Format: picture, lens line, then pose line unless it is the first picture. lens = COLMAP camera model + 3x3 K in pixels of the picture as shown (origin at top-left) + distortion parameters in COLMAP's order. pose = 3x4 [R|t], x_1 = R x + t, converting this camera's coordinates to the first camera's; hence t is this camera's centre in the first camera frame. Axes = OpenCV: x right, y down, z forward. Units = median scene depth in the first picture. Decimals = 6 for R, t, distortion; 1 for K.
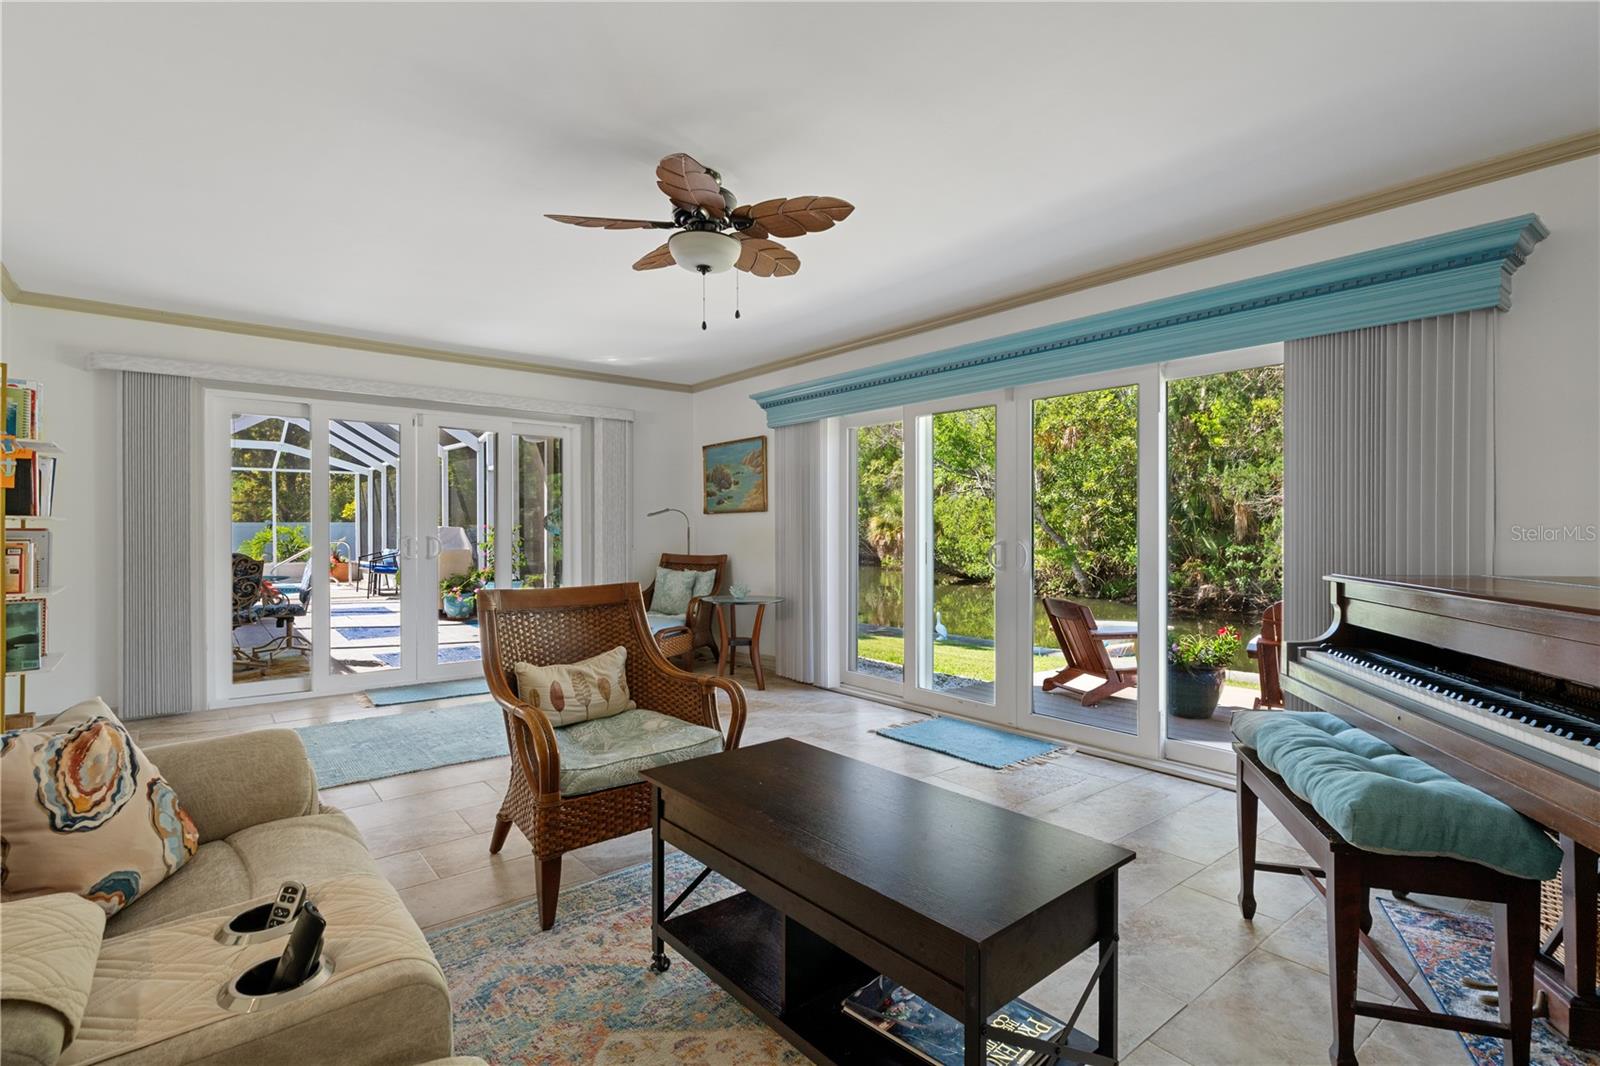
lens RADIAL K [[777.4, 0, 794.2], [0, 777.4, 526.0], [0, 0, 1]] dist [0.005083, 0.000208]
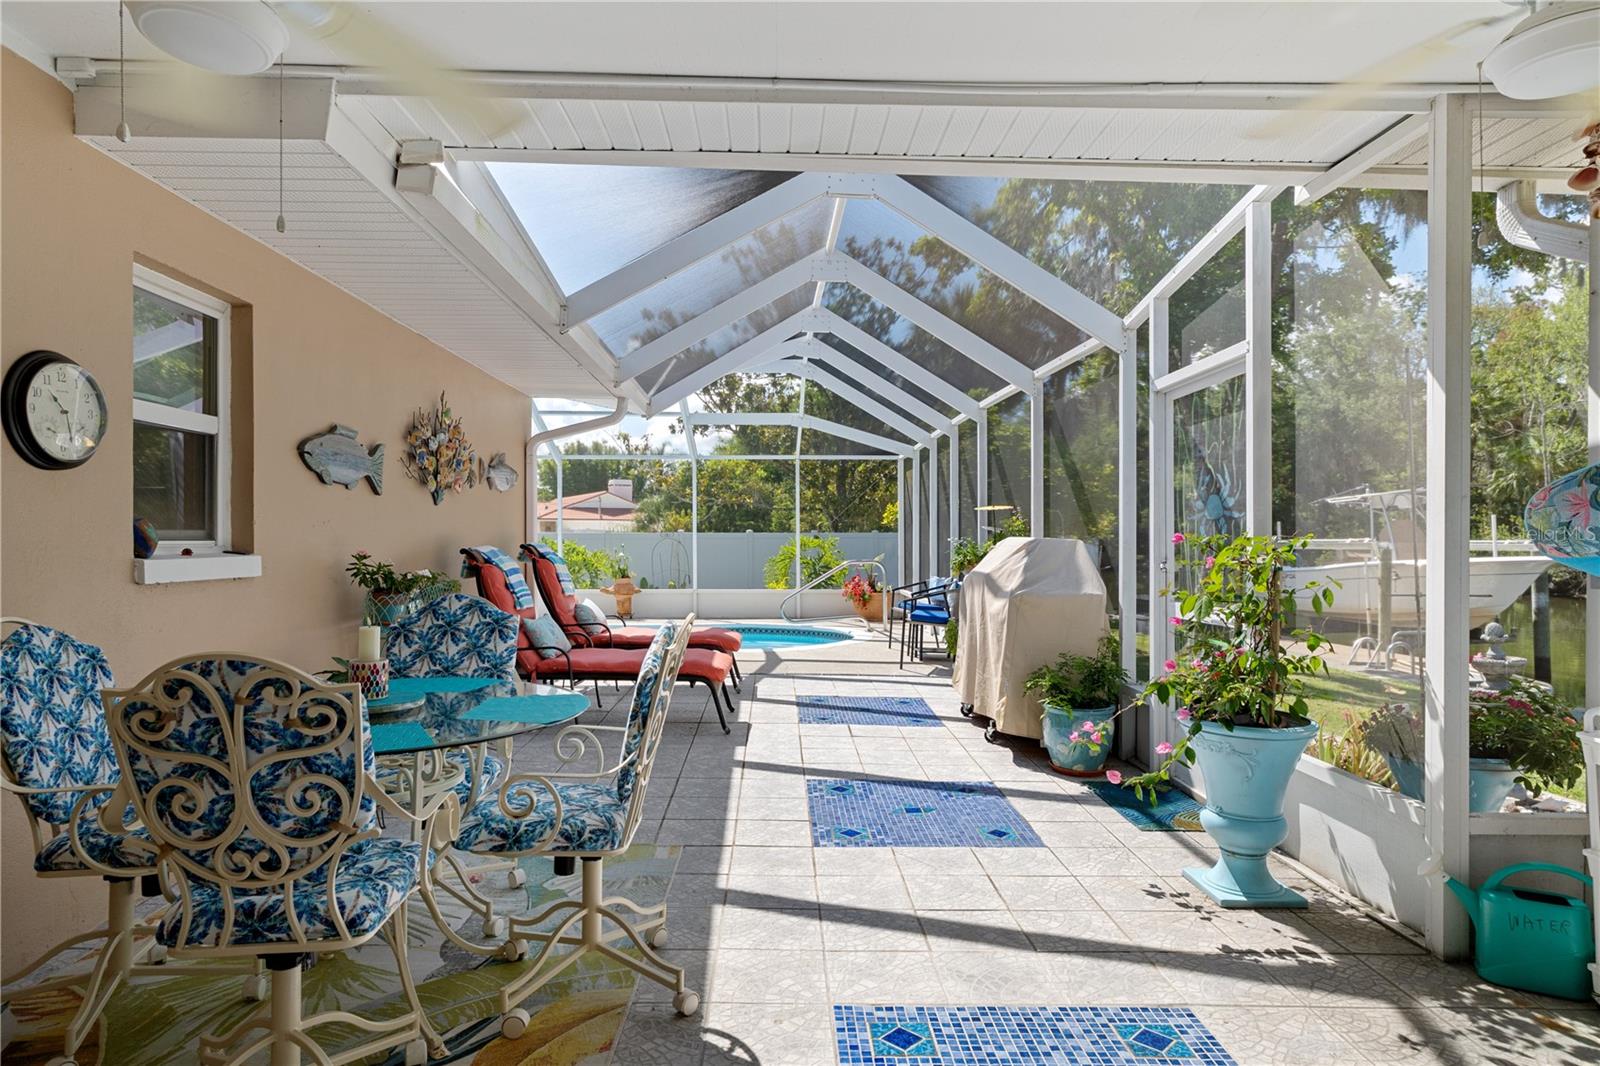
lens RADIAL K [[878.1, 0, 795.8], [0, 878.1, 532.1], [0, 0, 1]] dist [-0.001954, -0.000371]
pose [[0.787221, 0.005491, -0.616646, -0.185685], [-0.011105, 0.999924, -0.005272, 0.000372], [0.616570, 0.010998, 0.787223, 0.388276]]
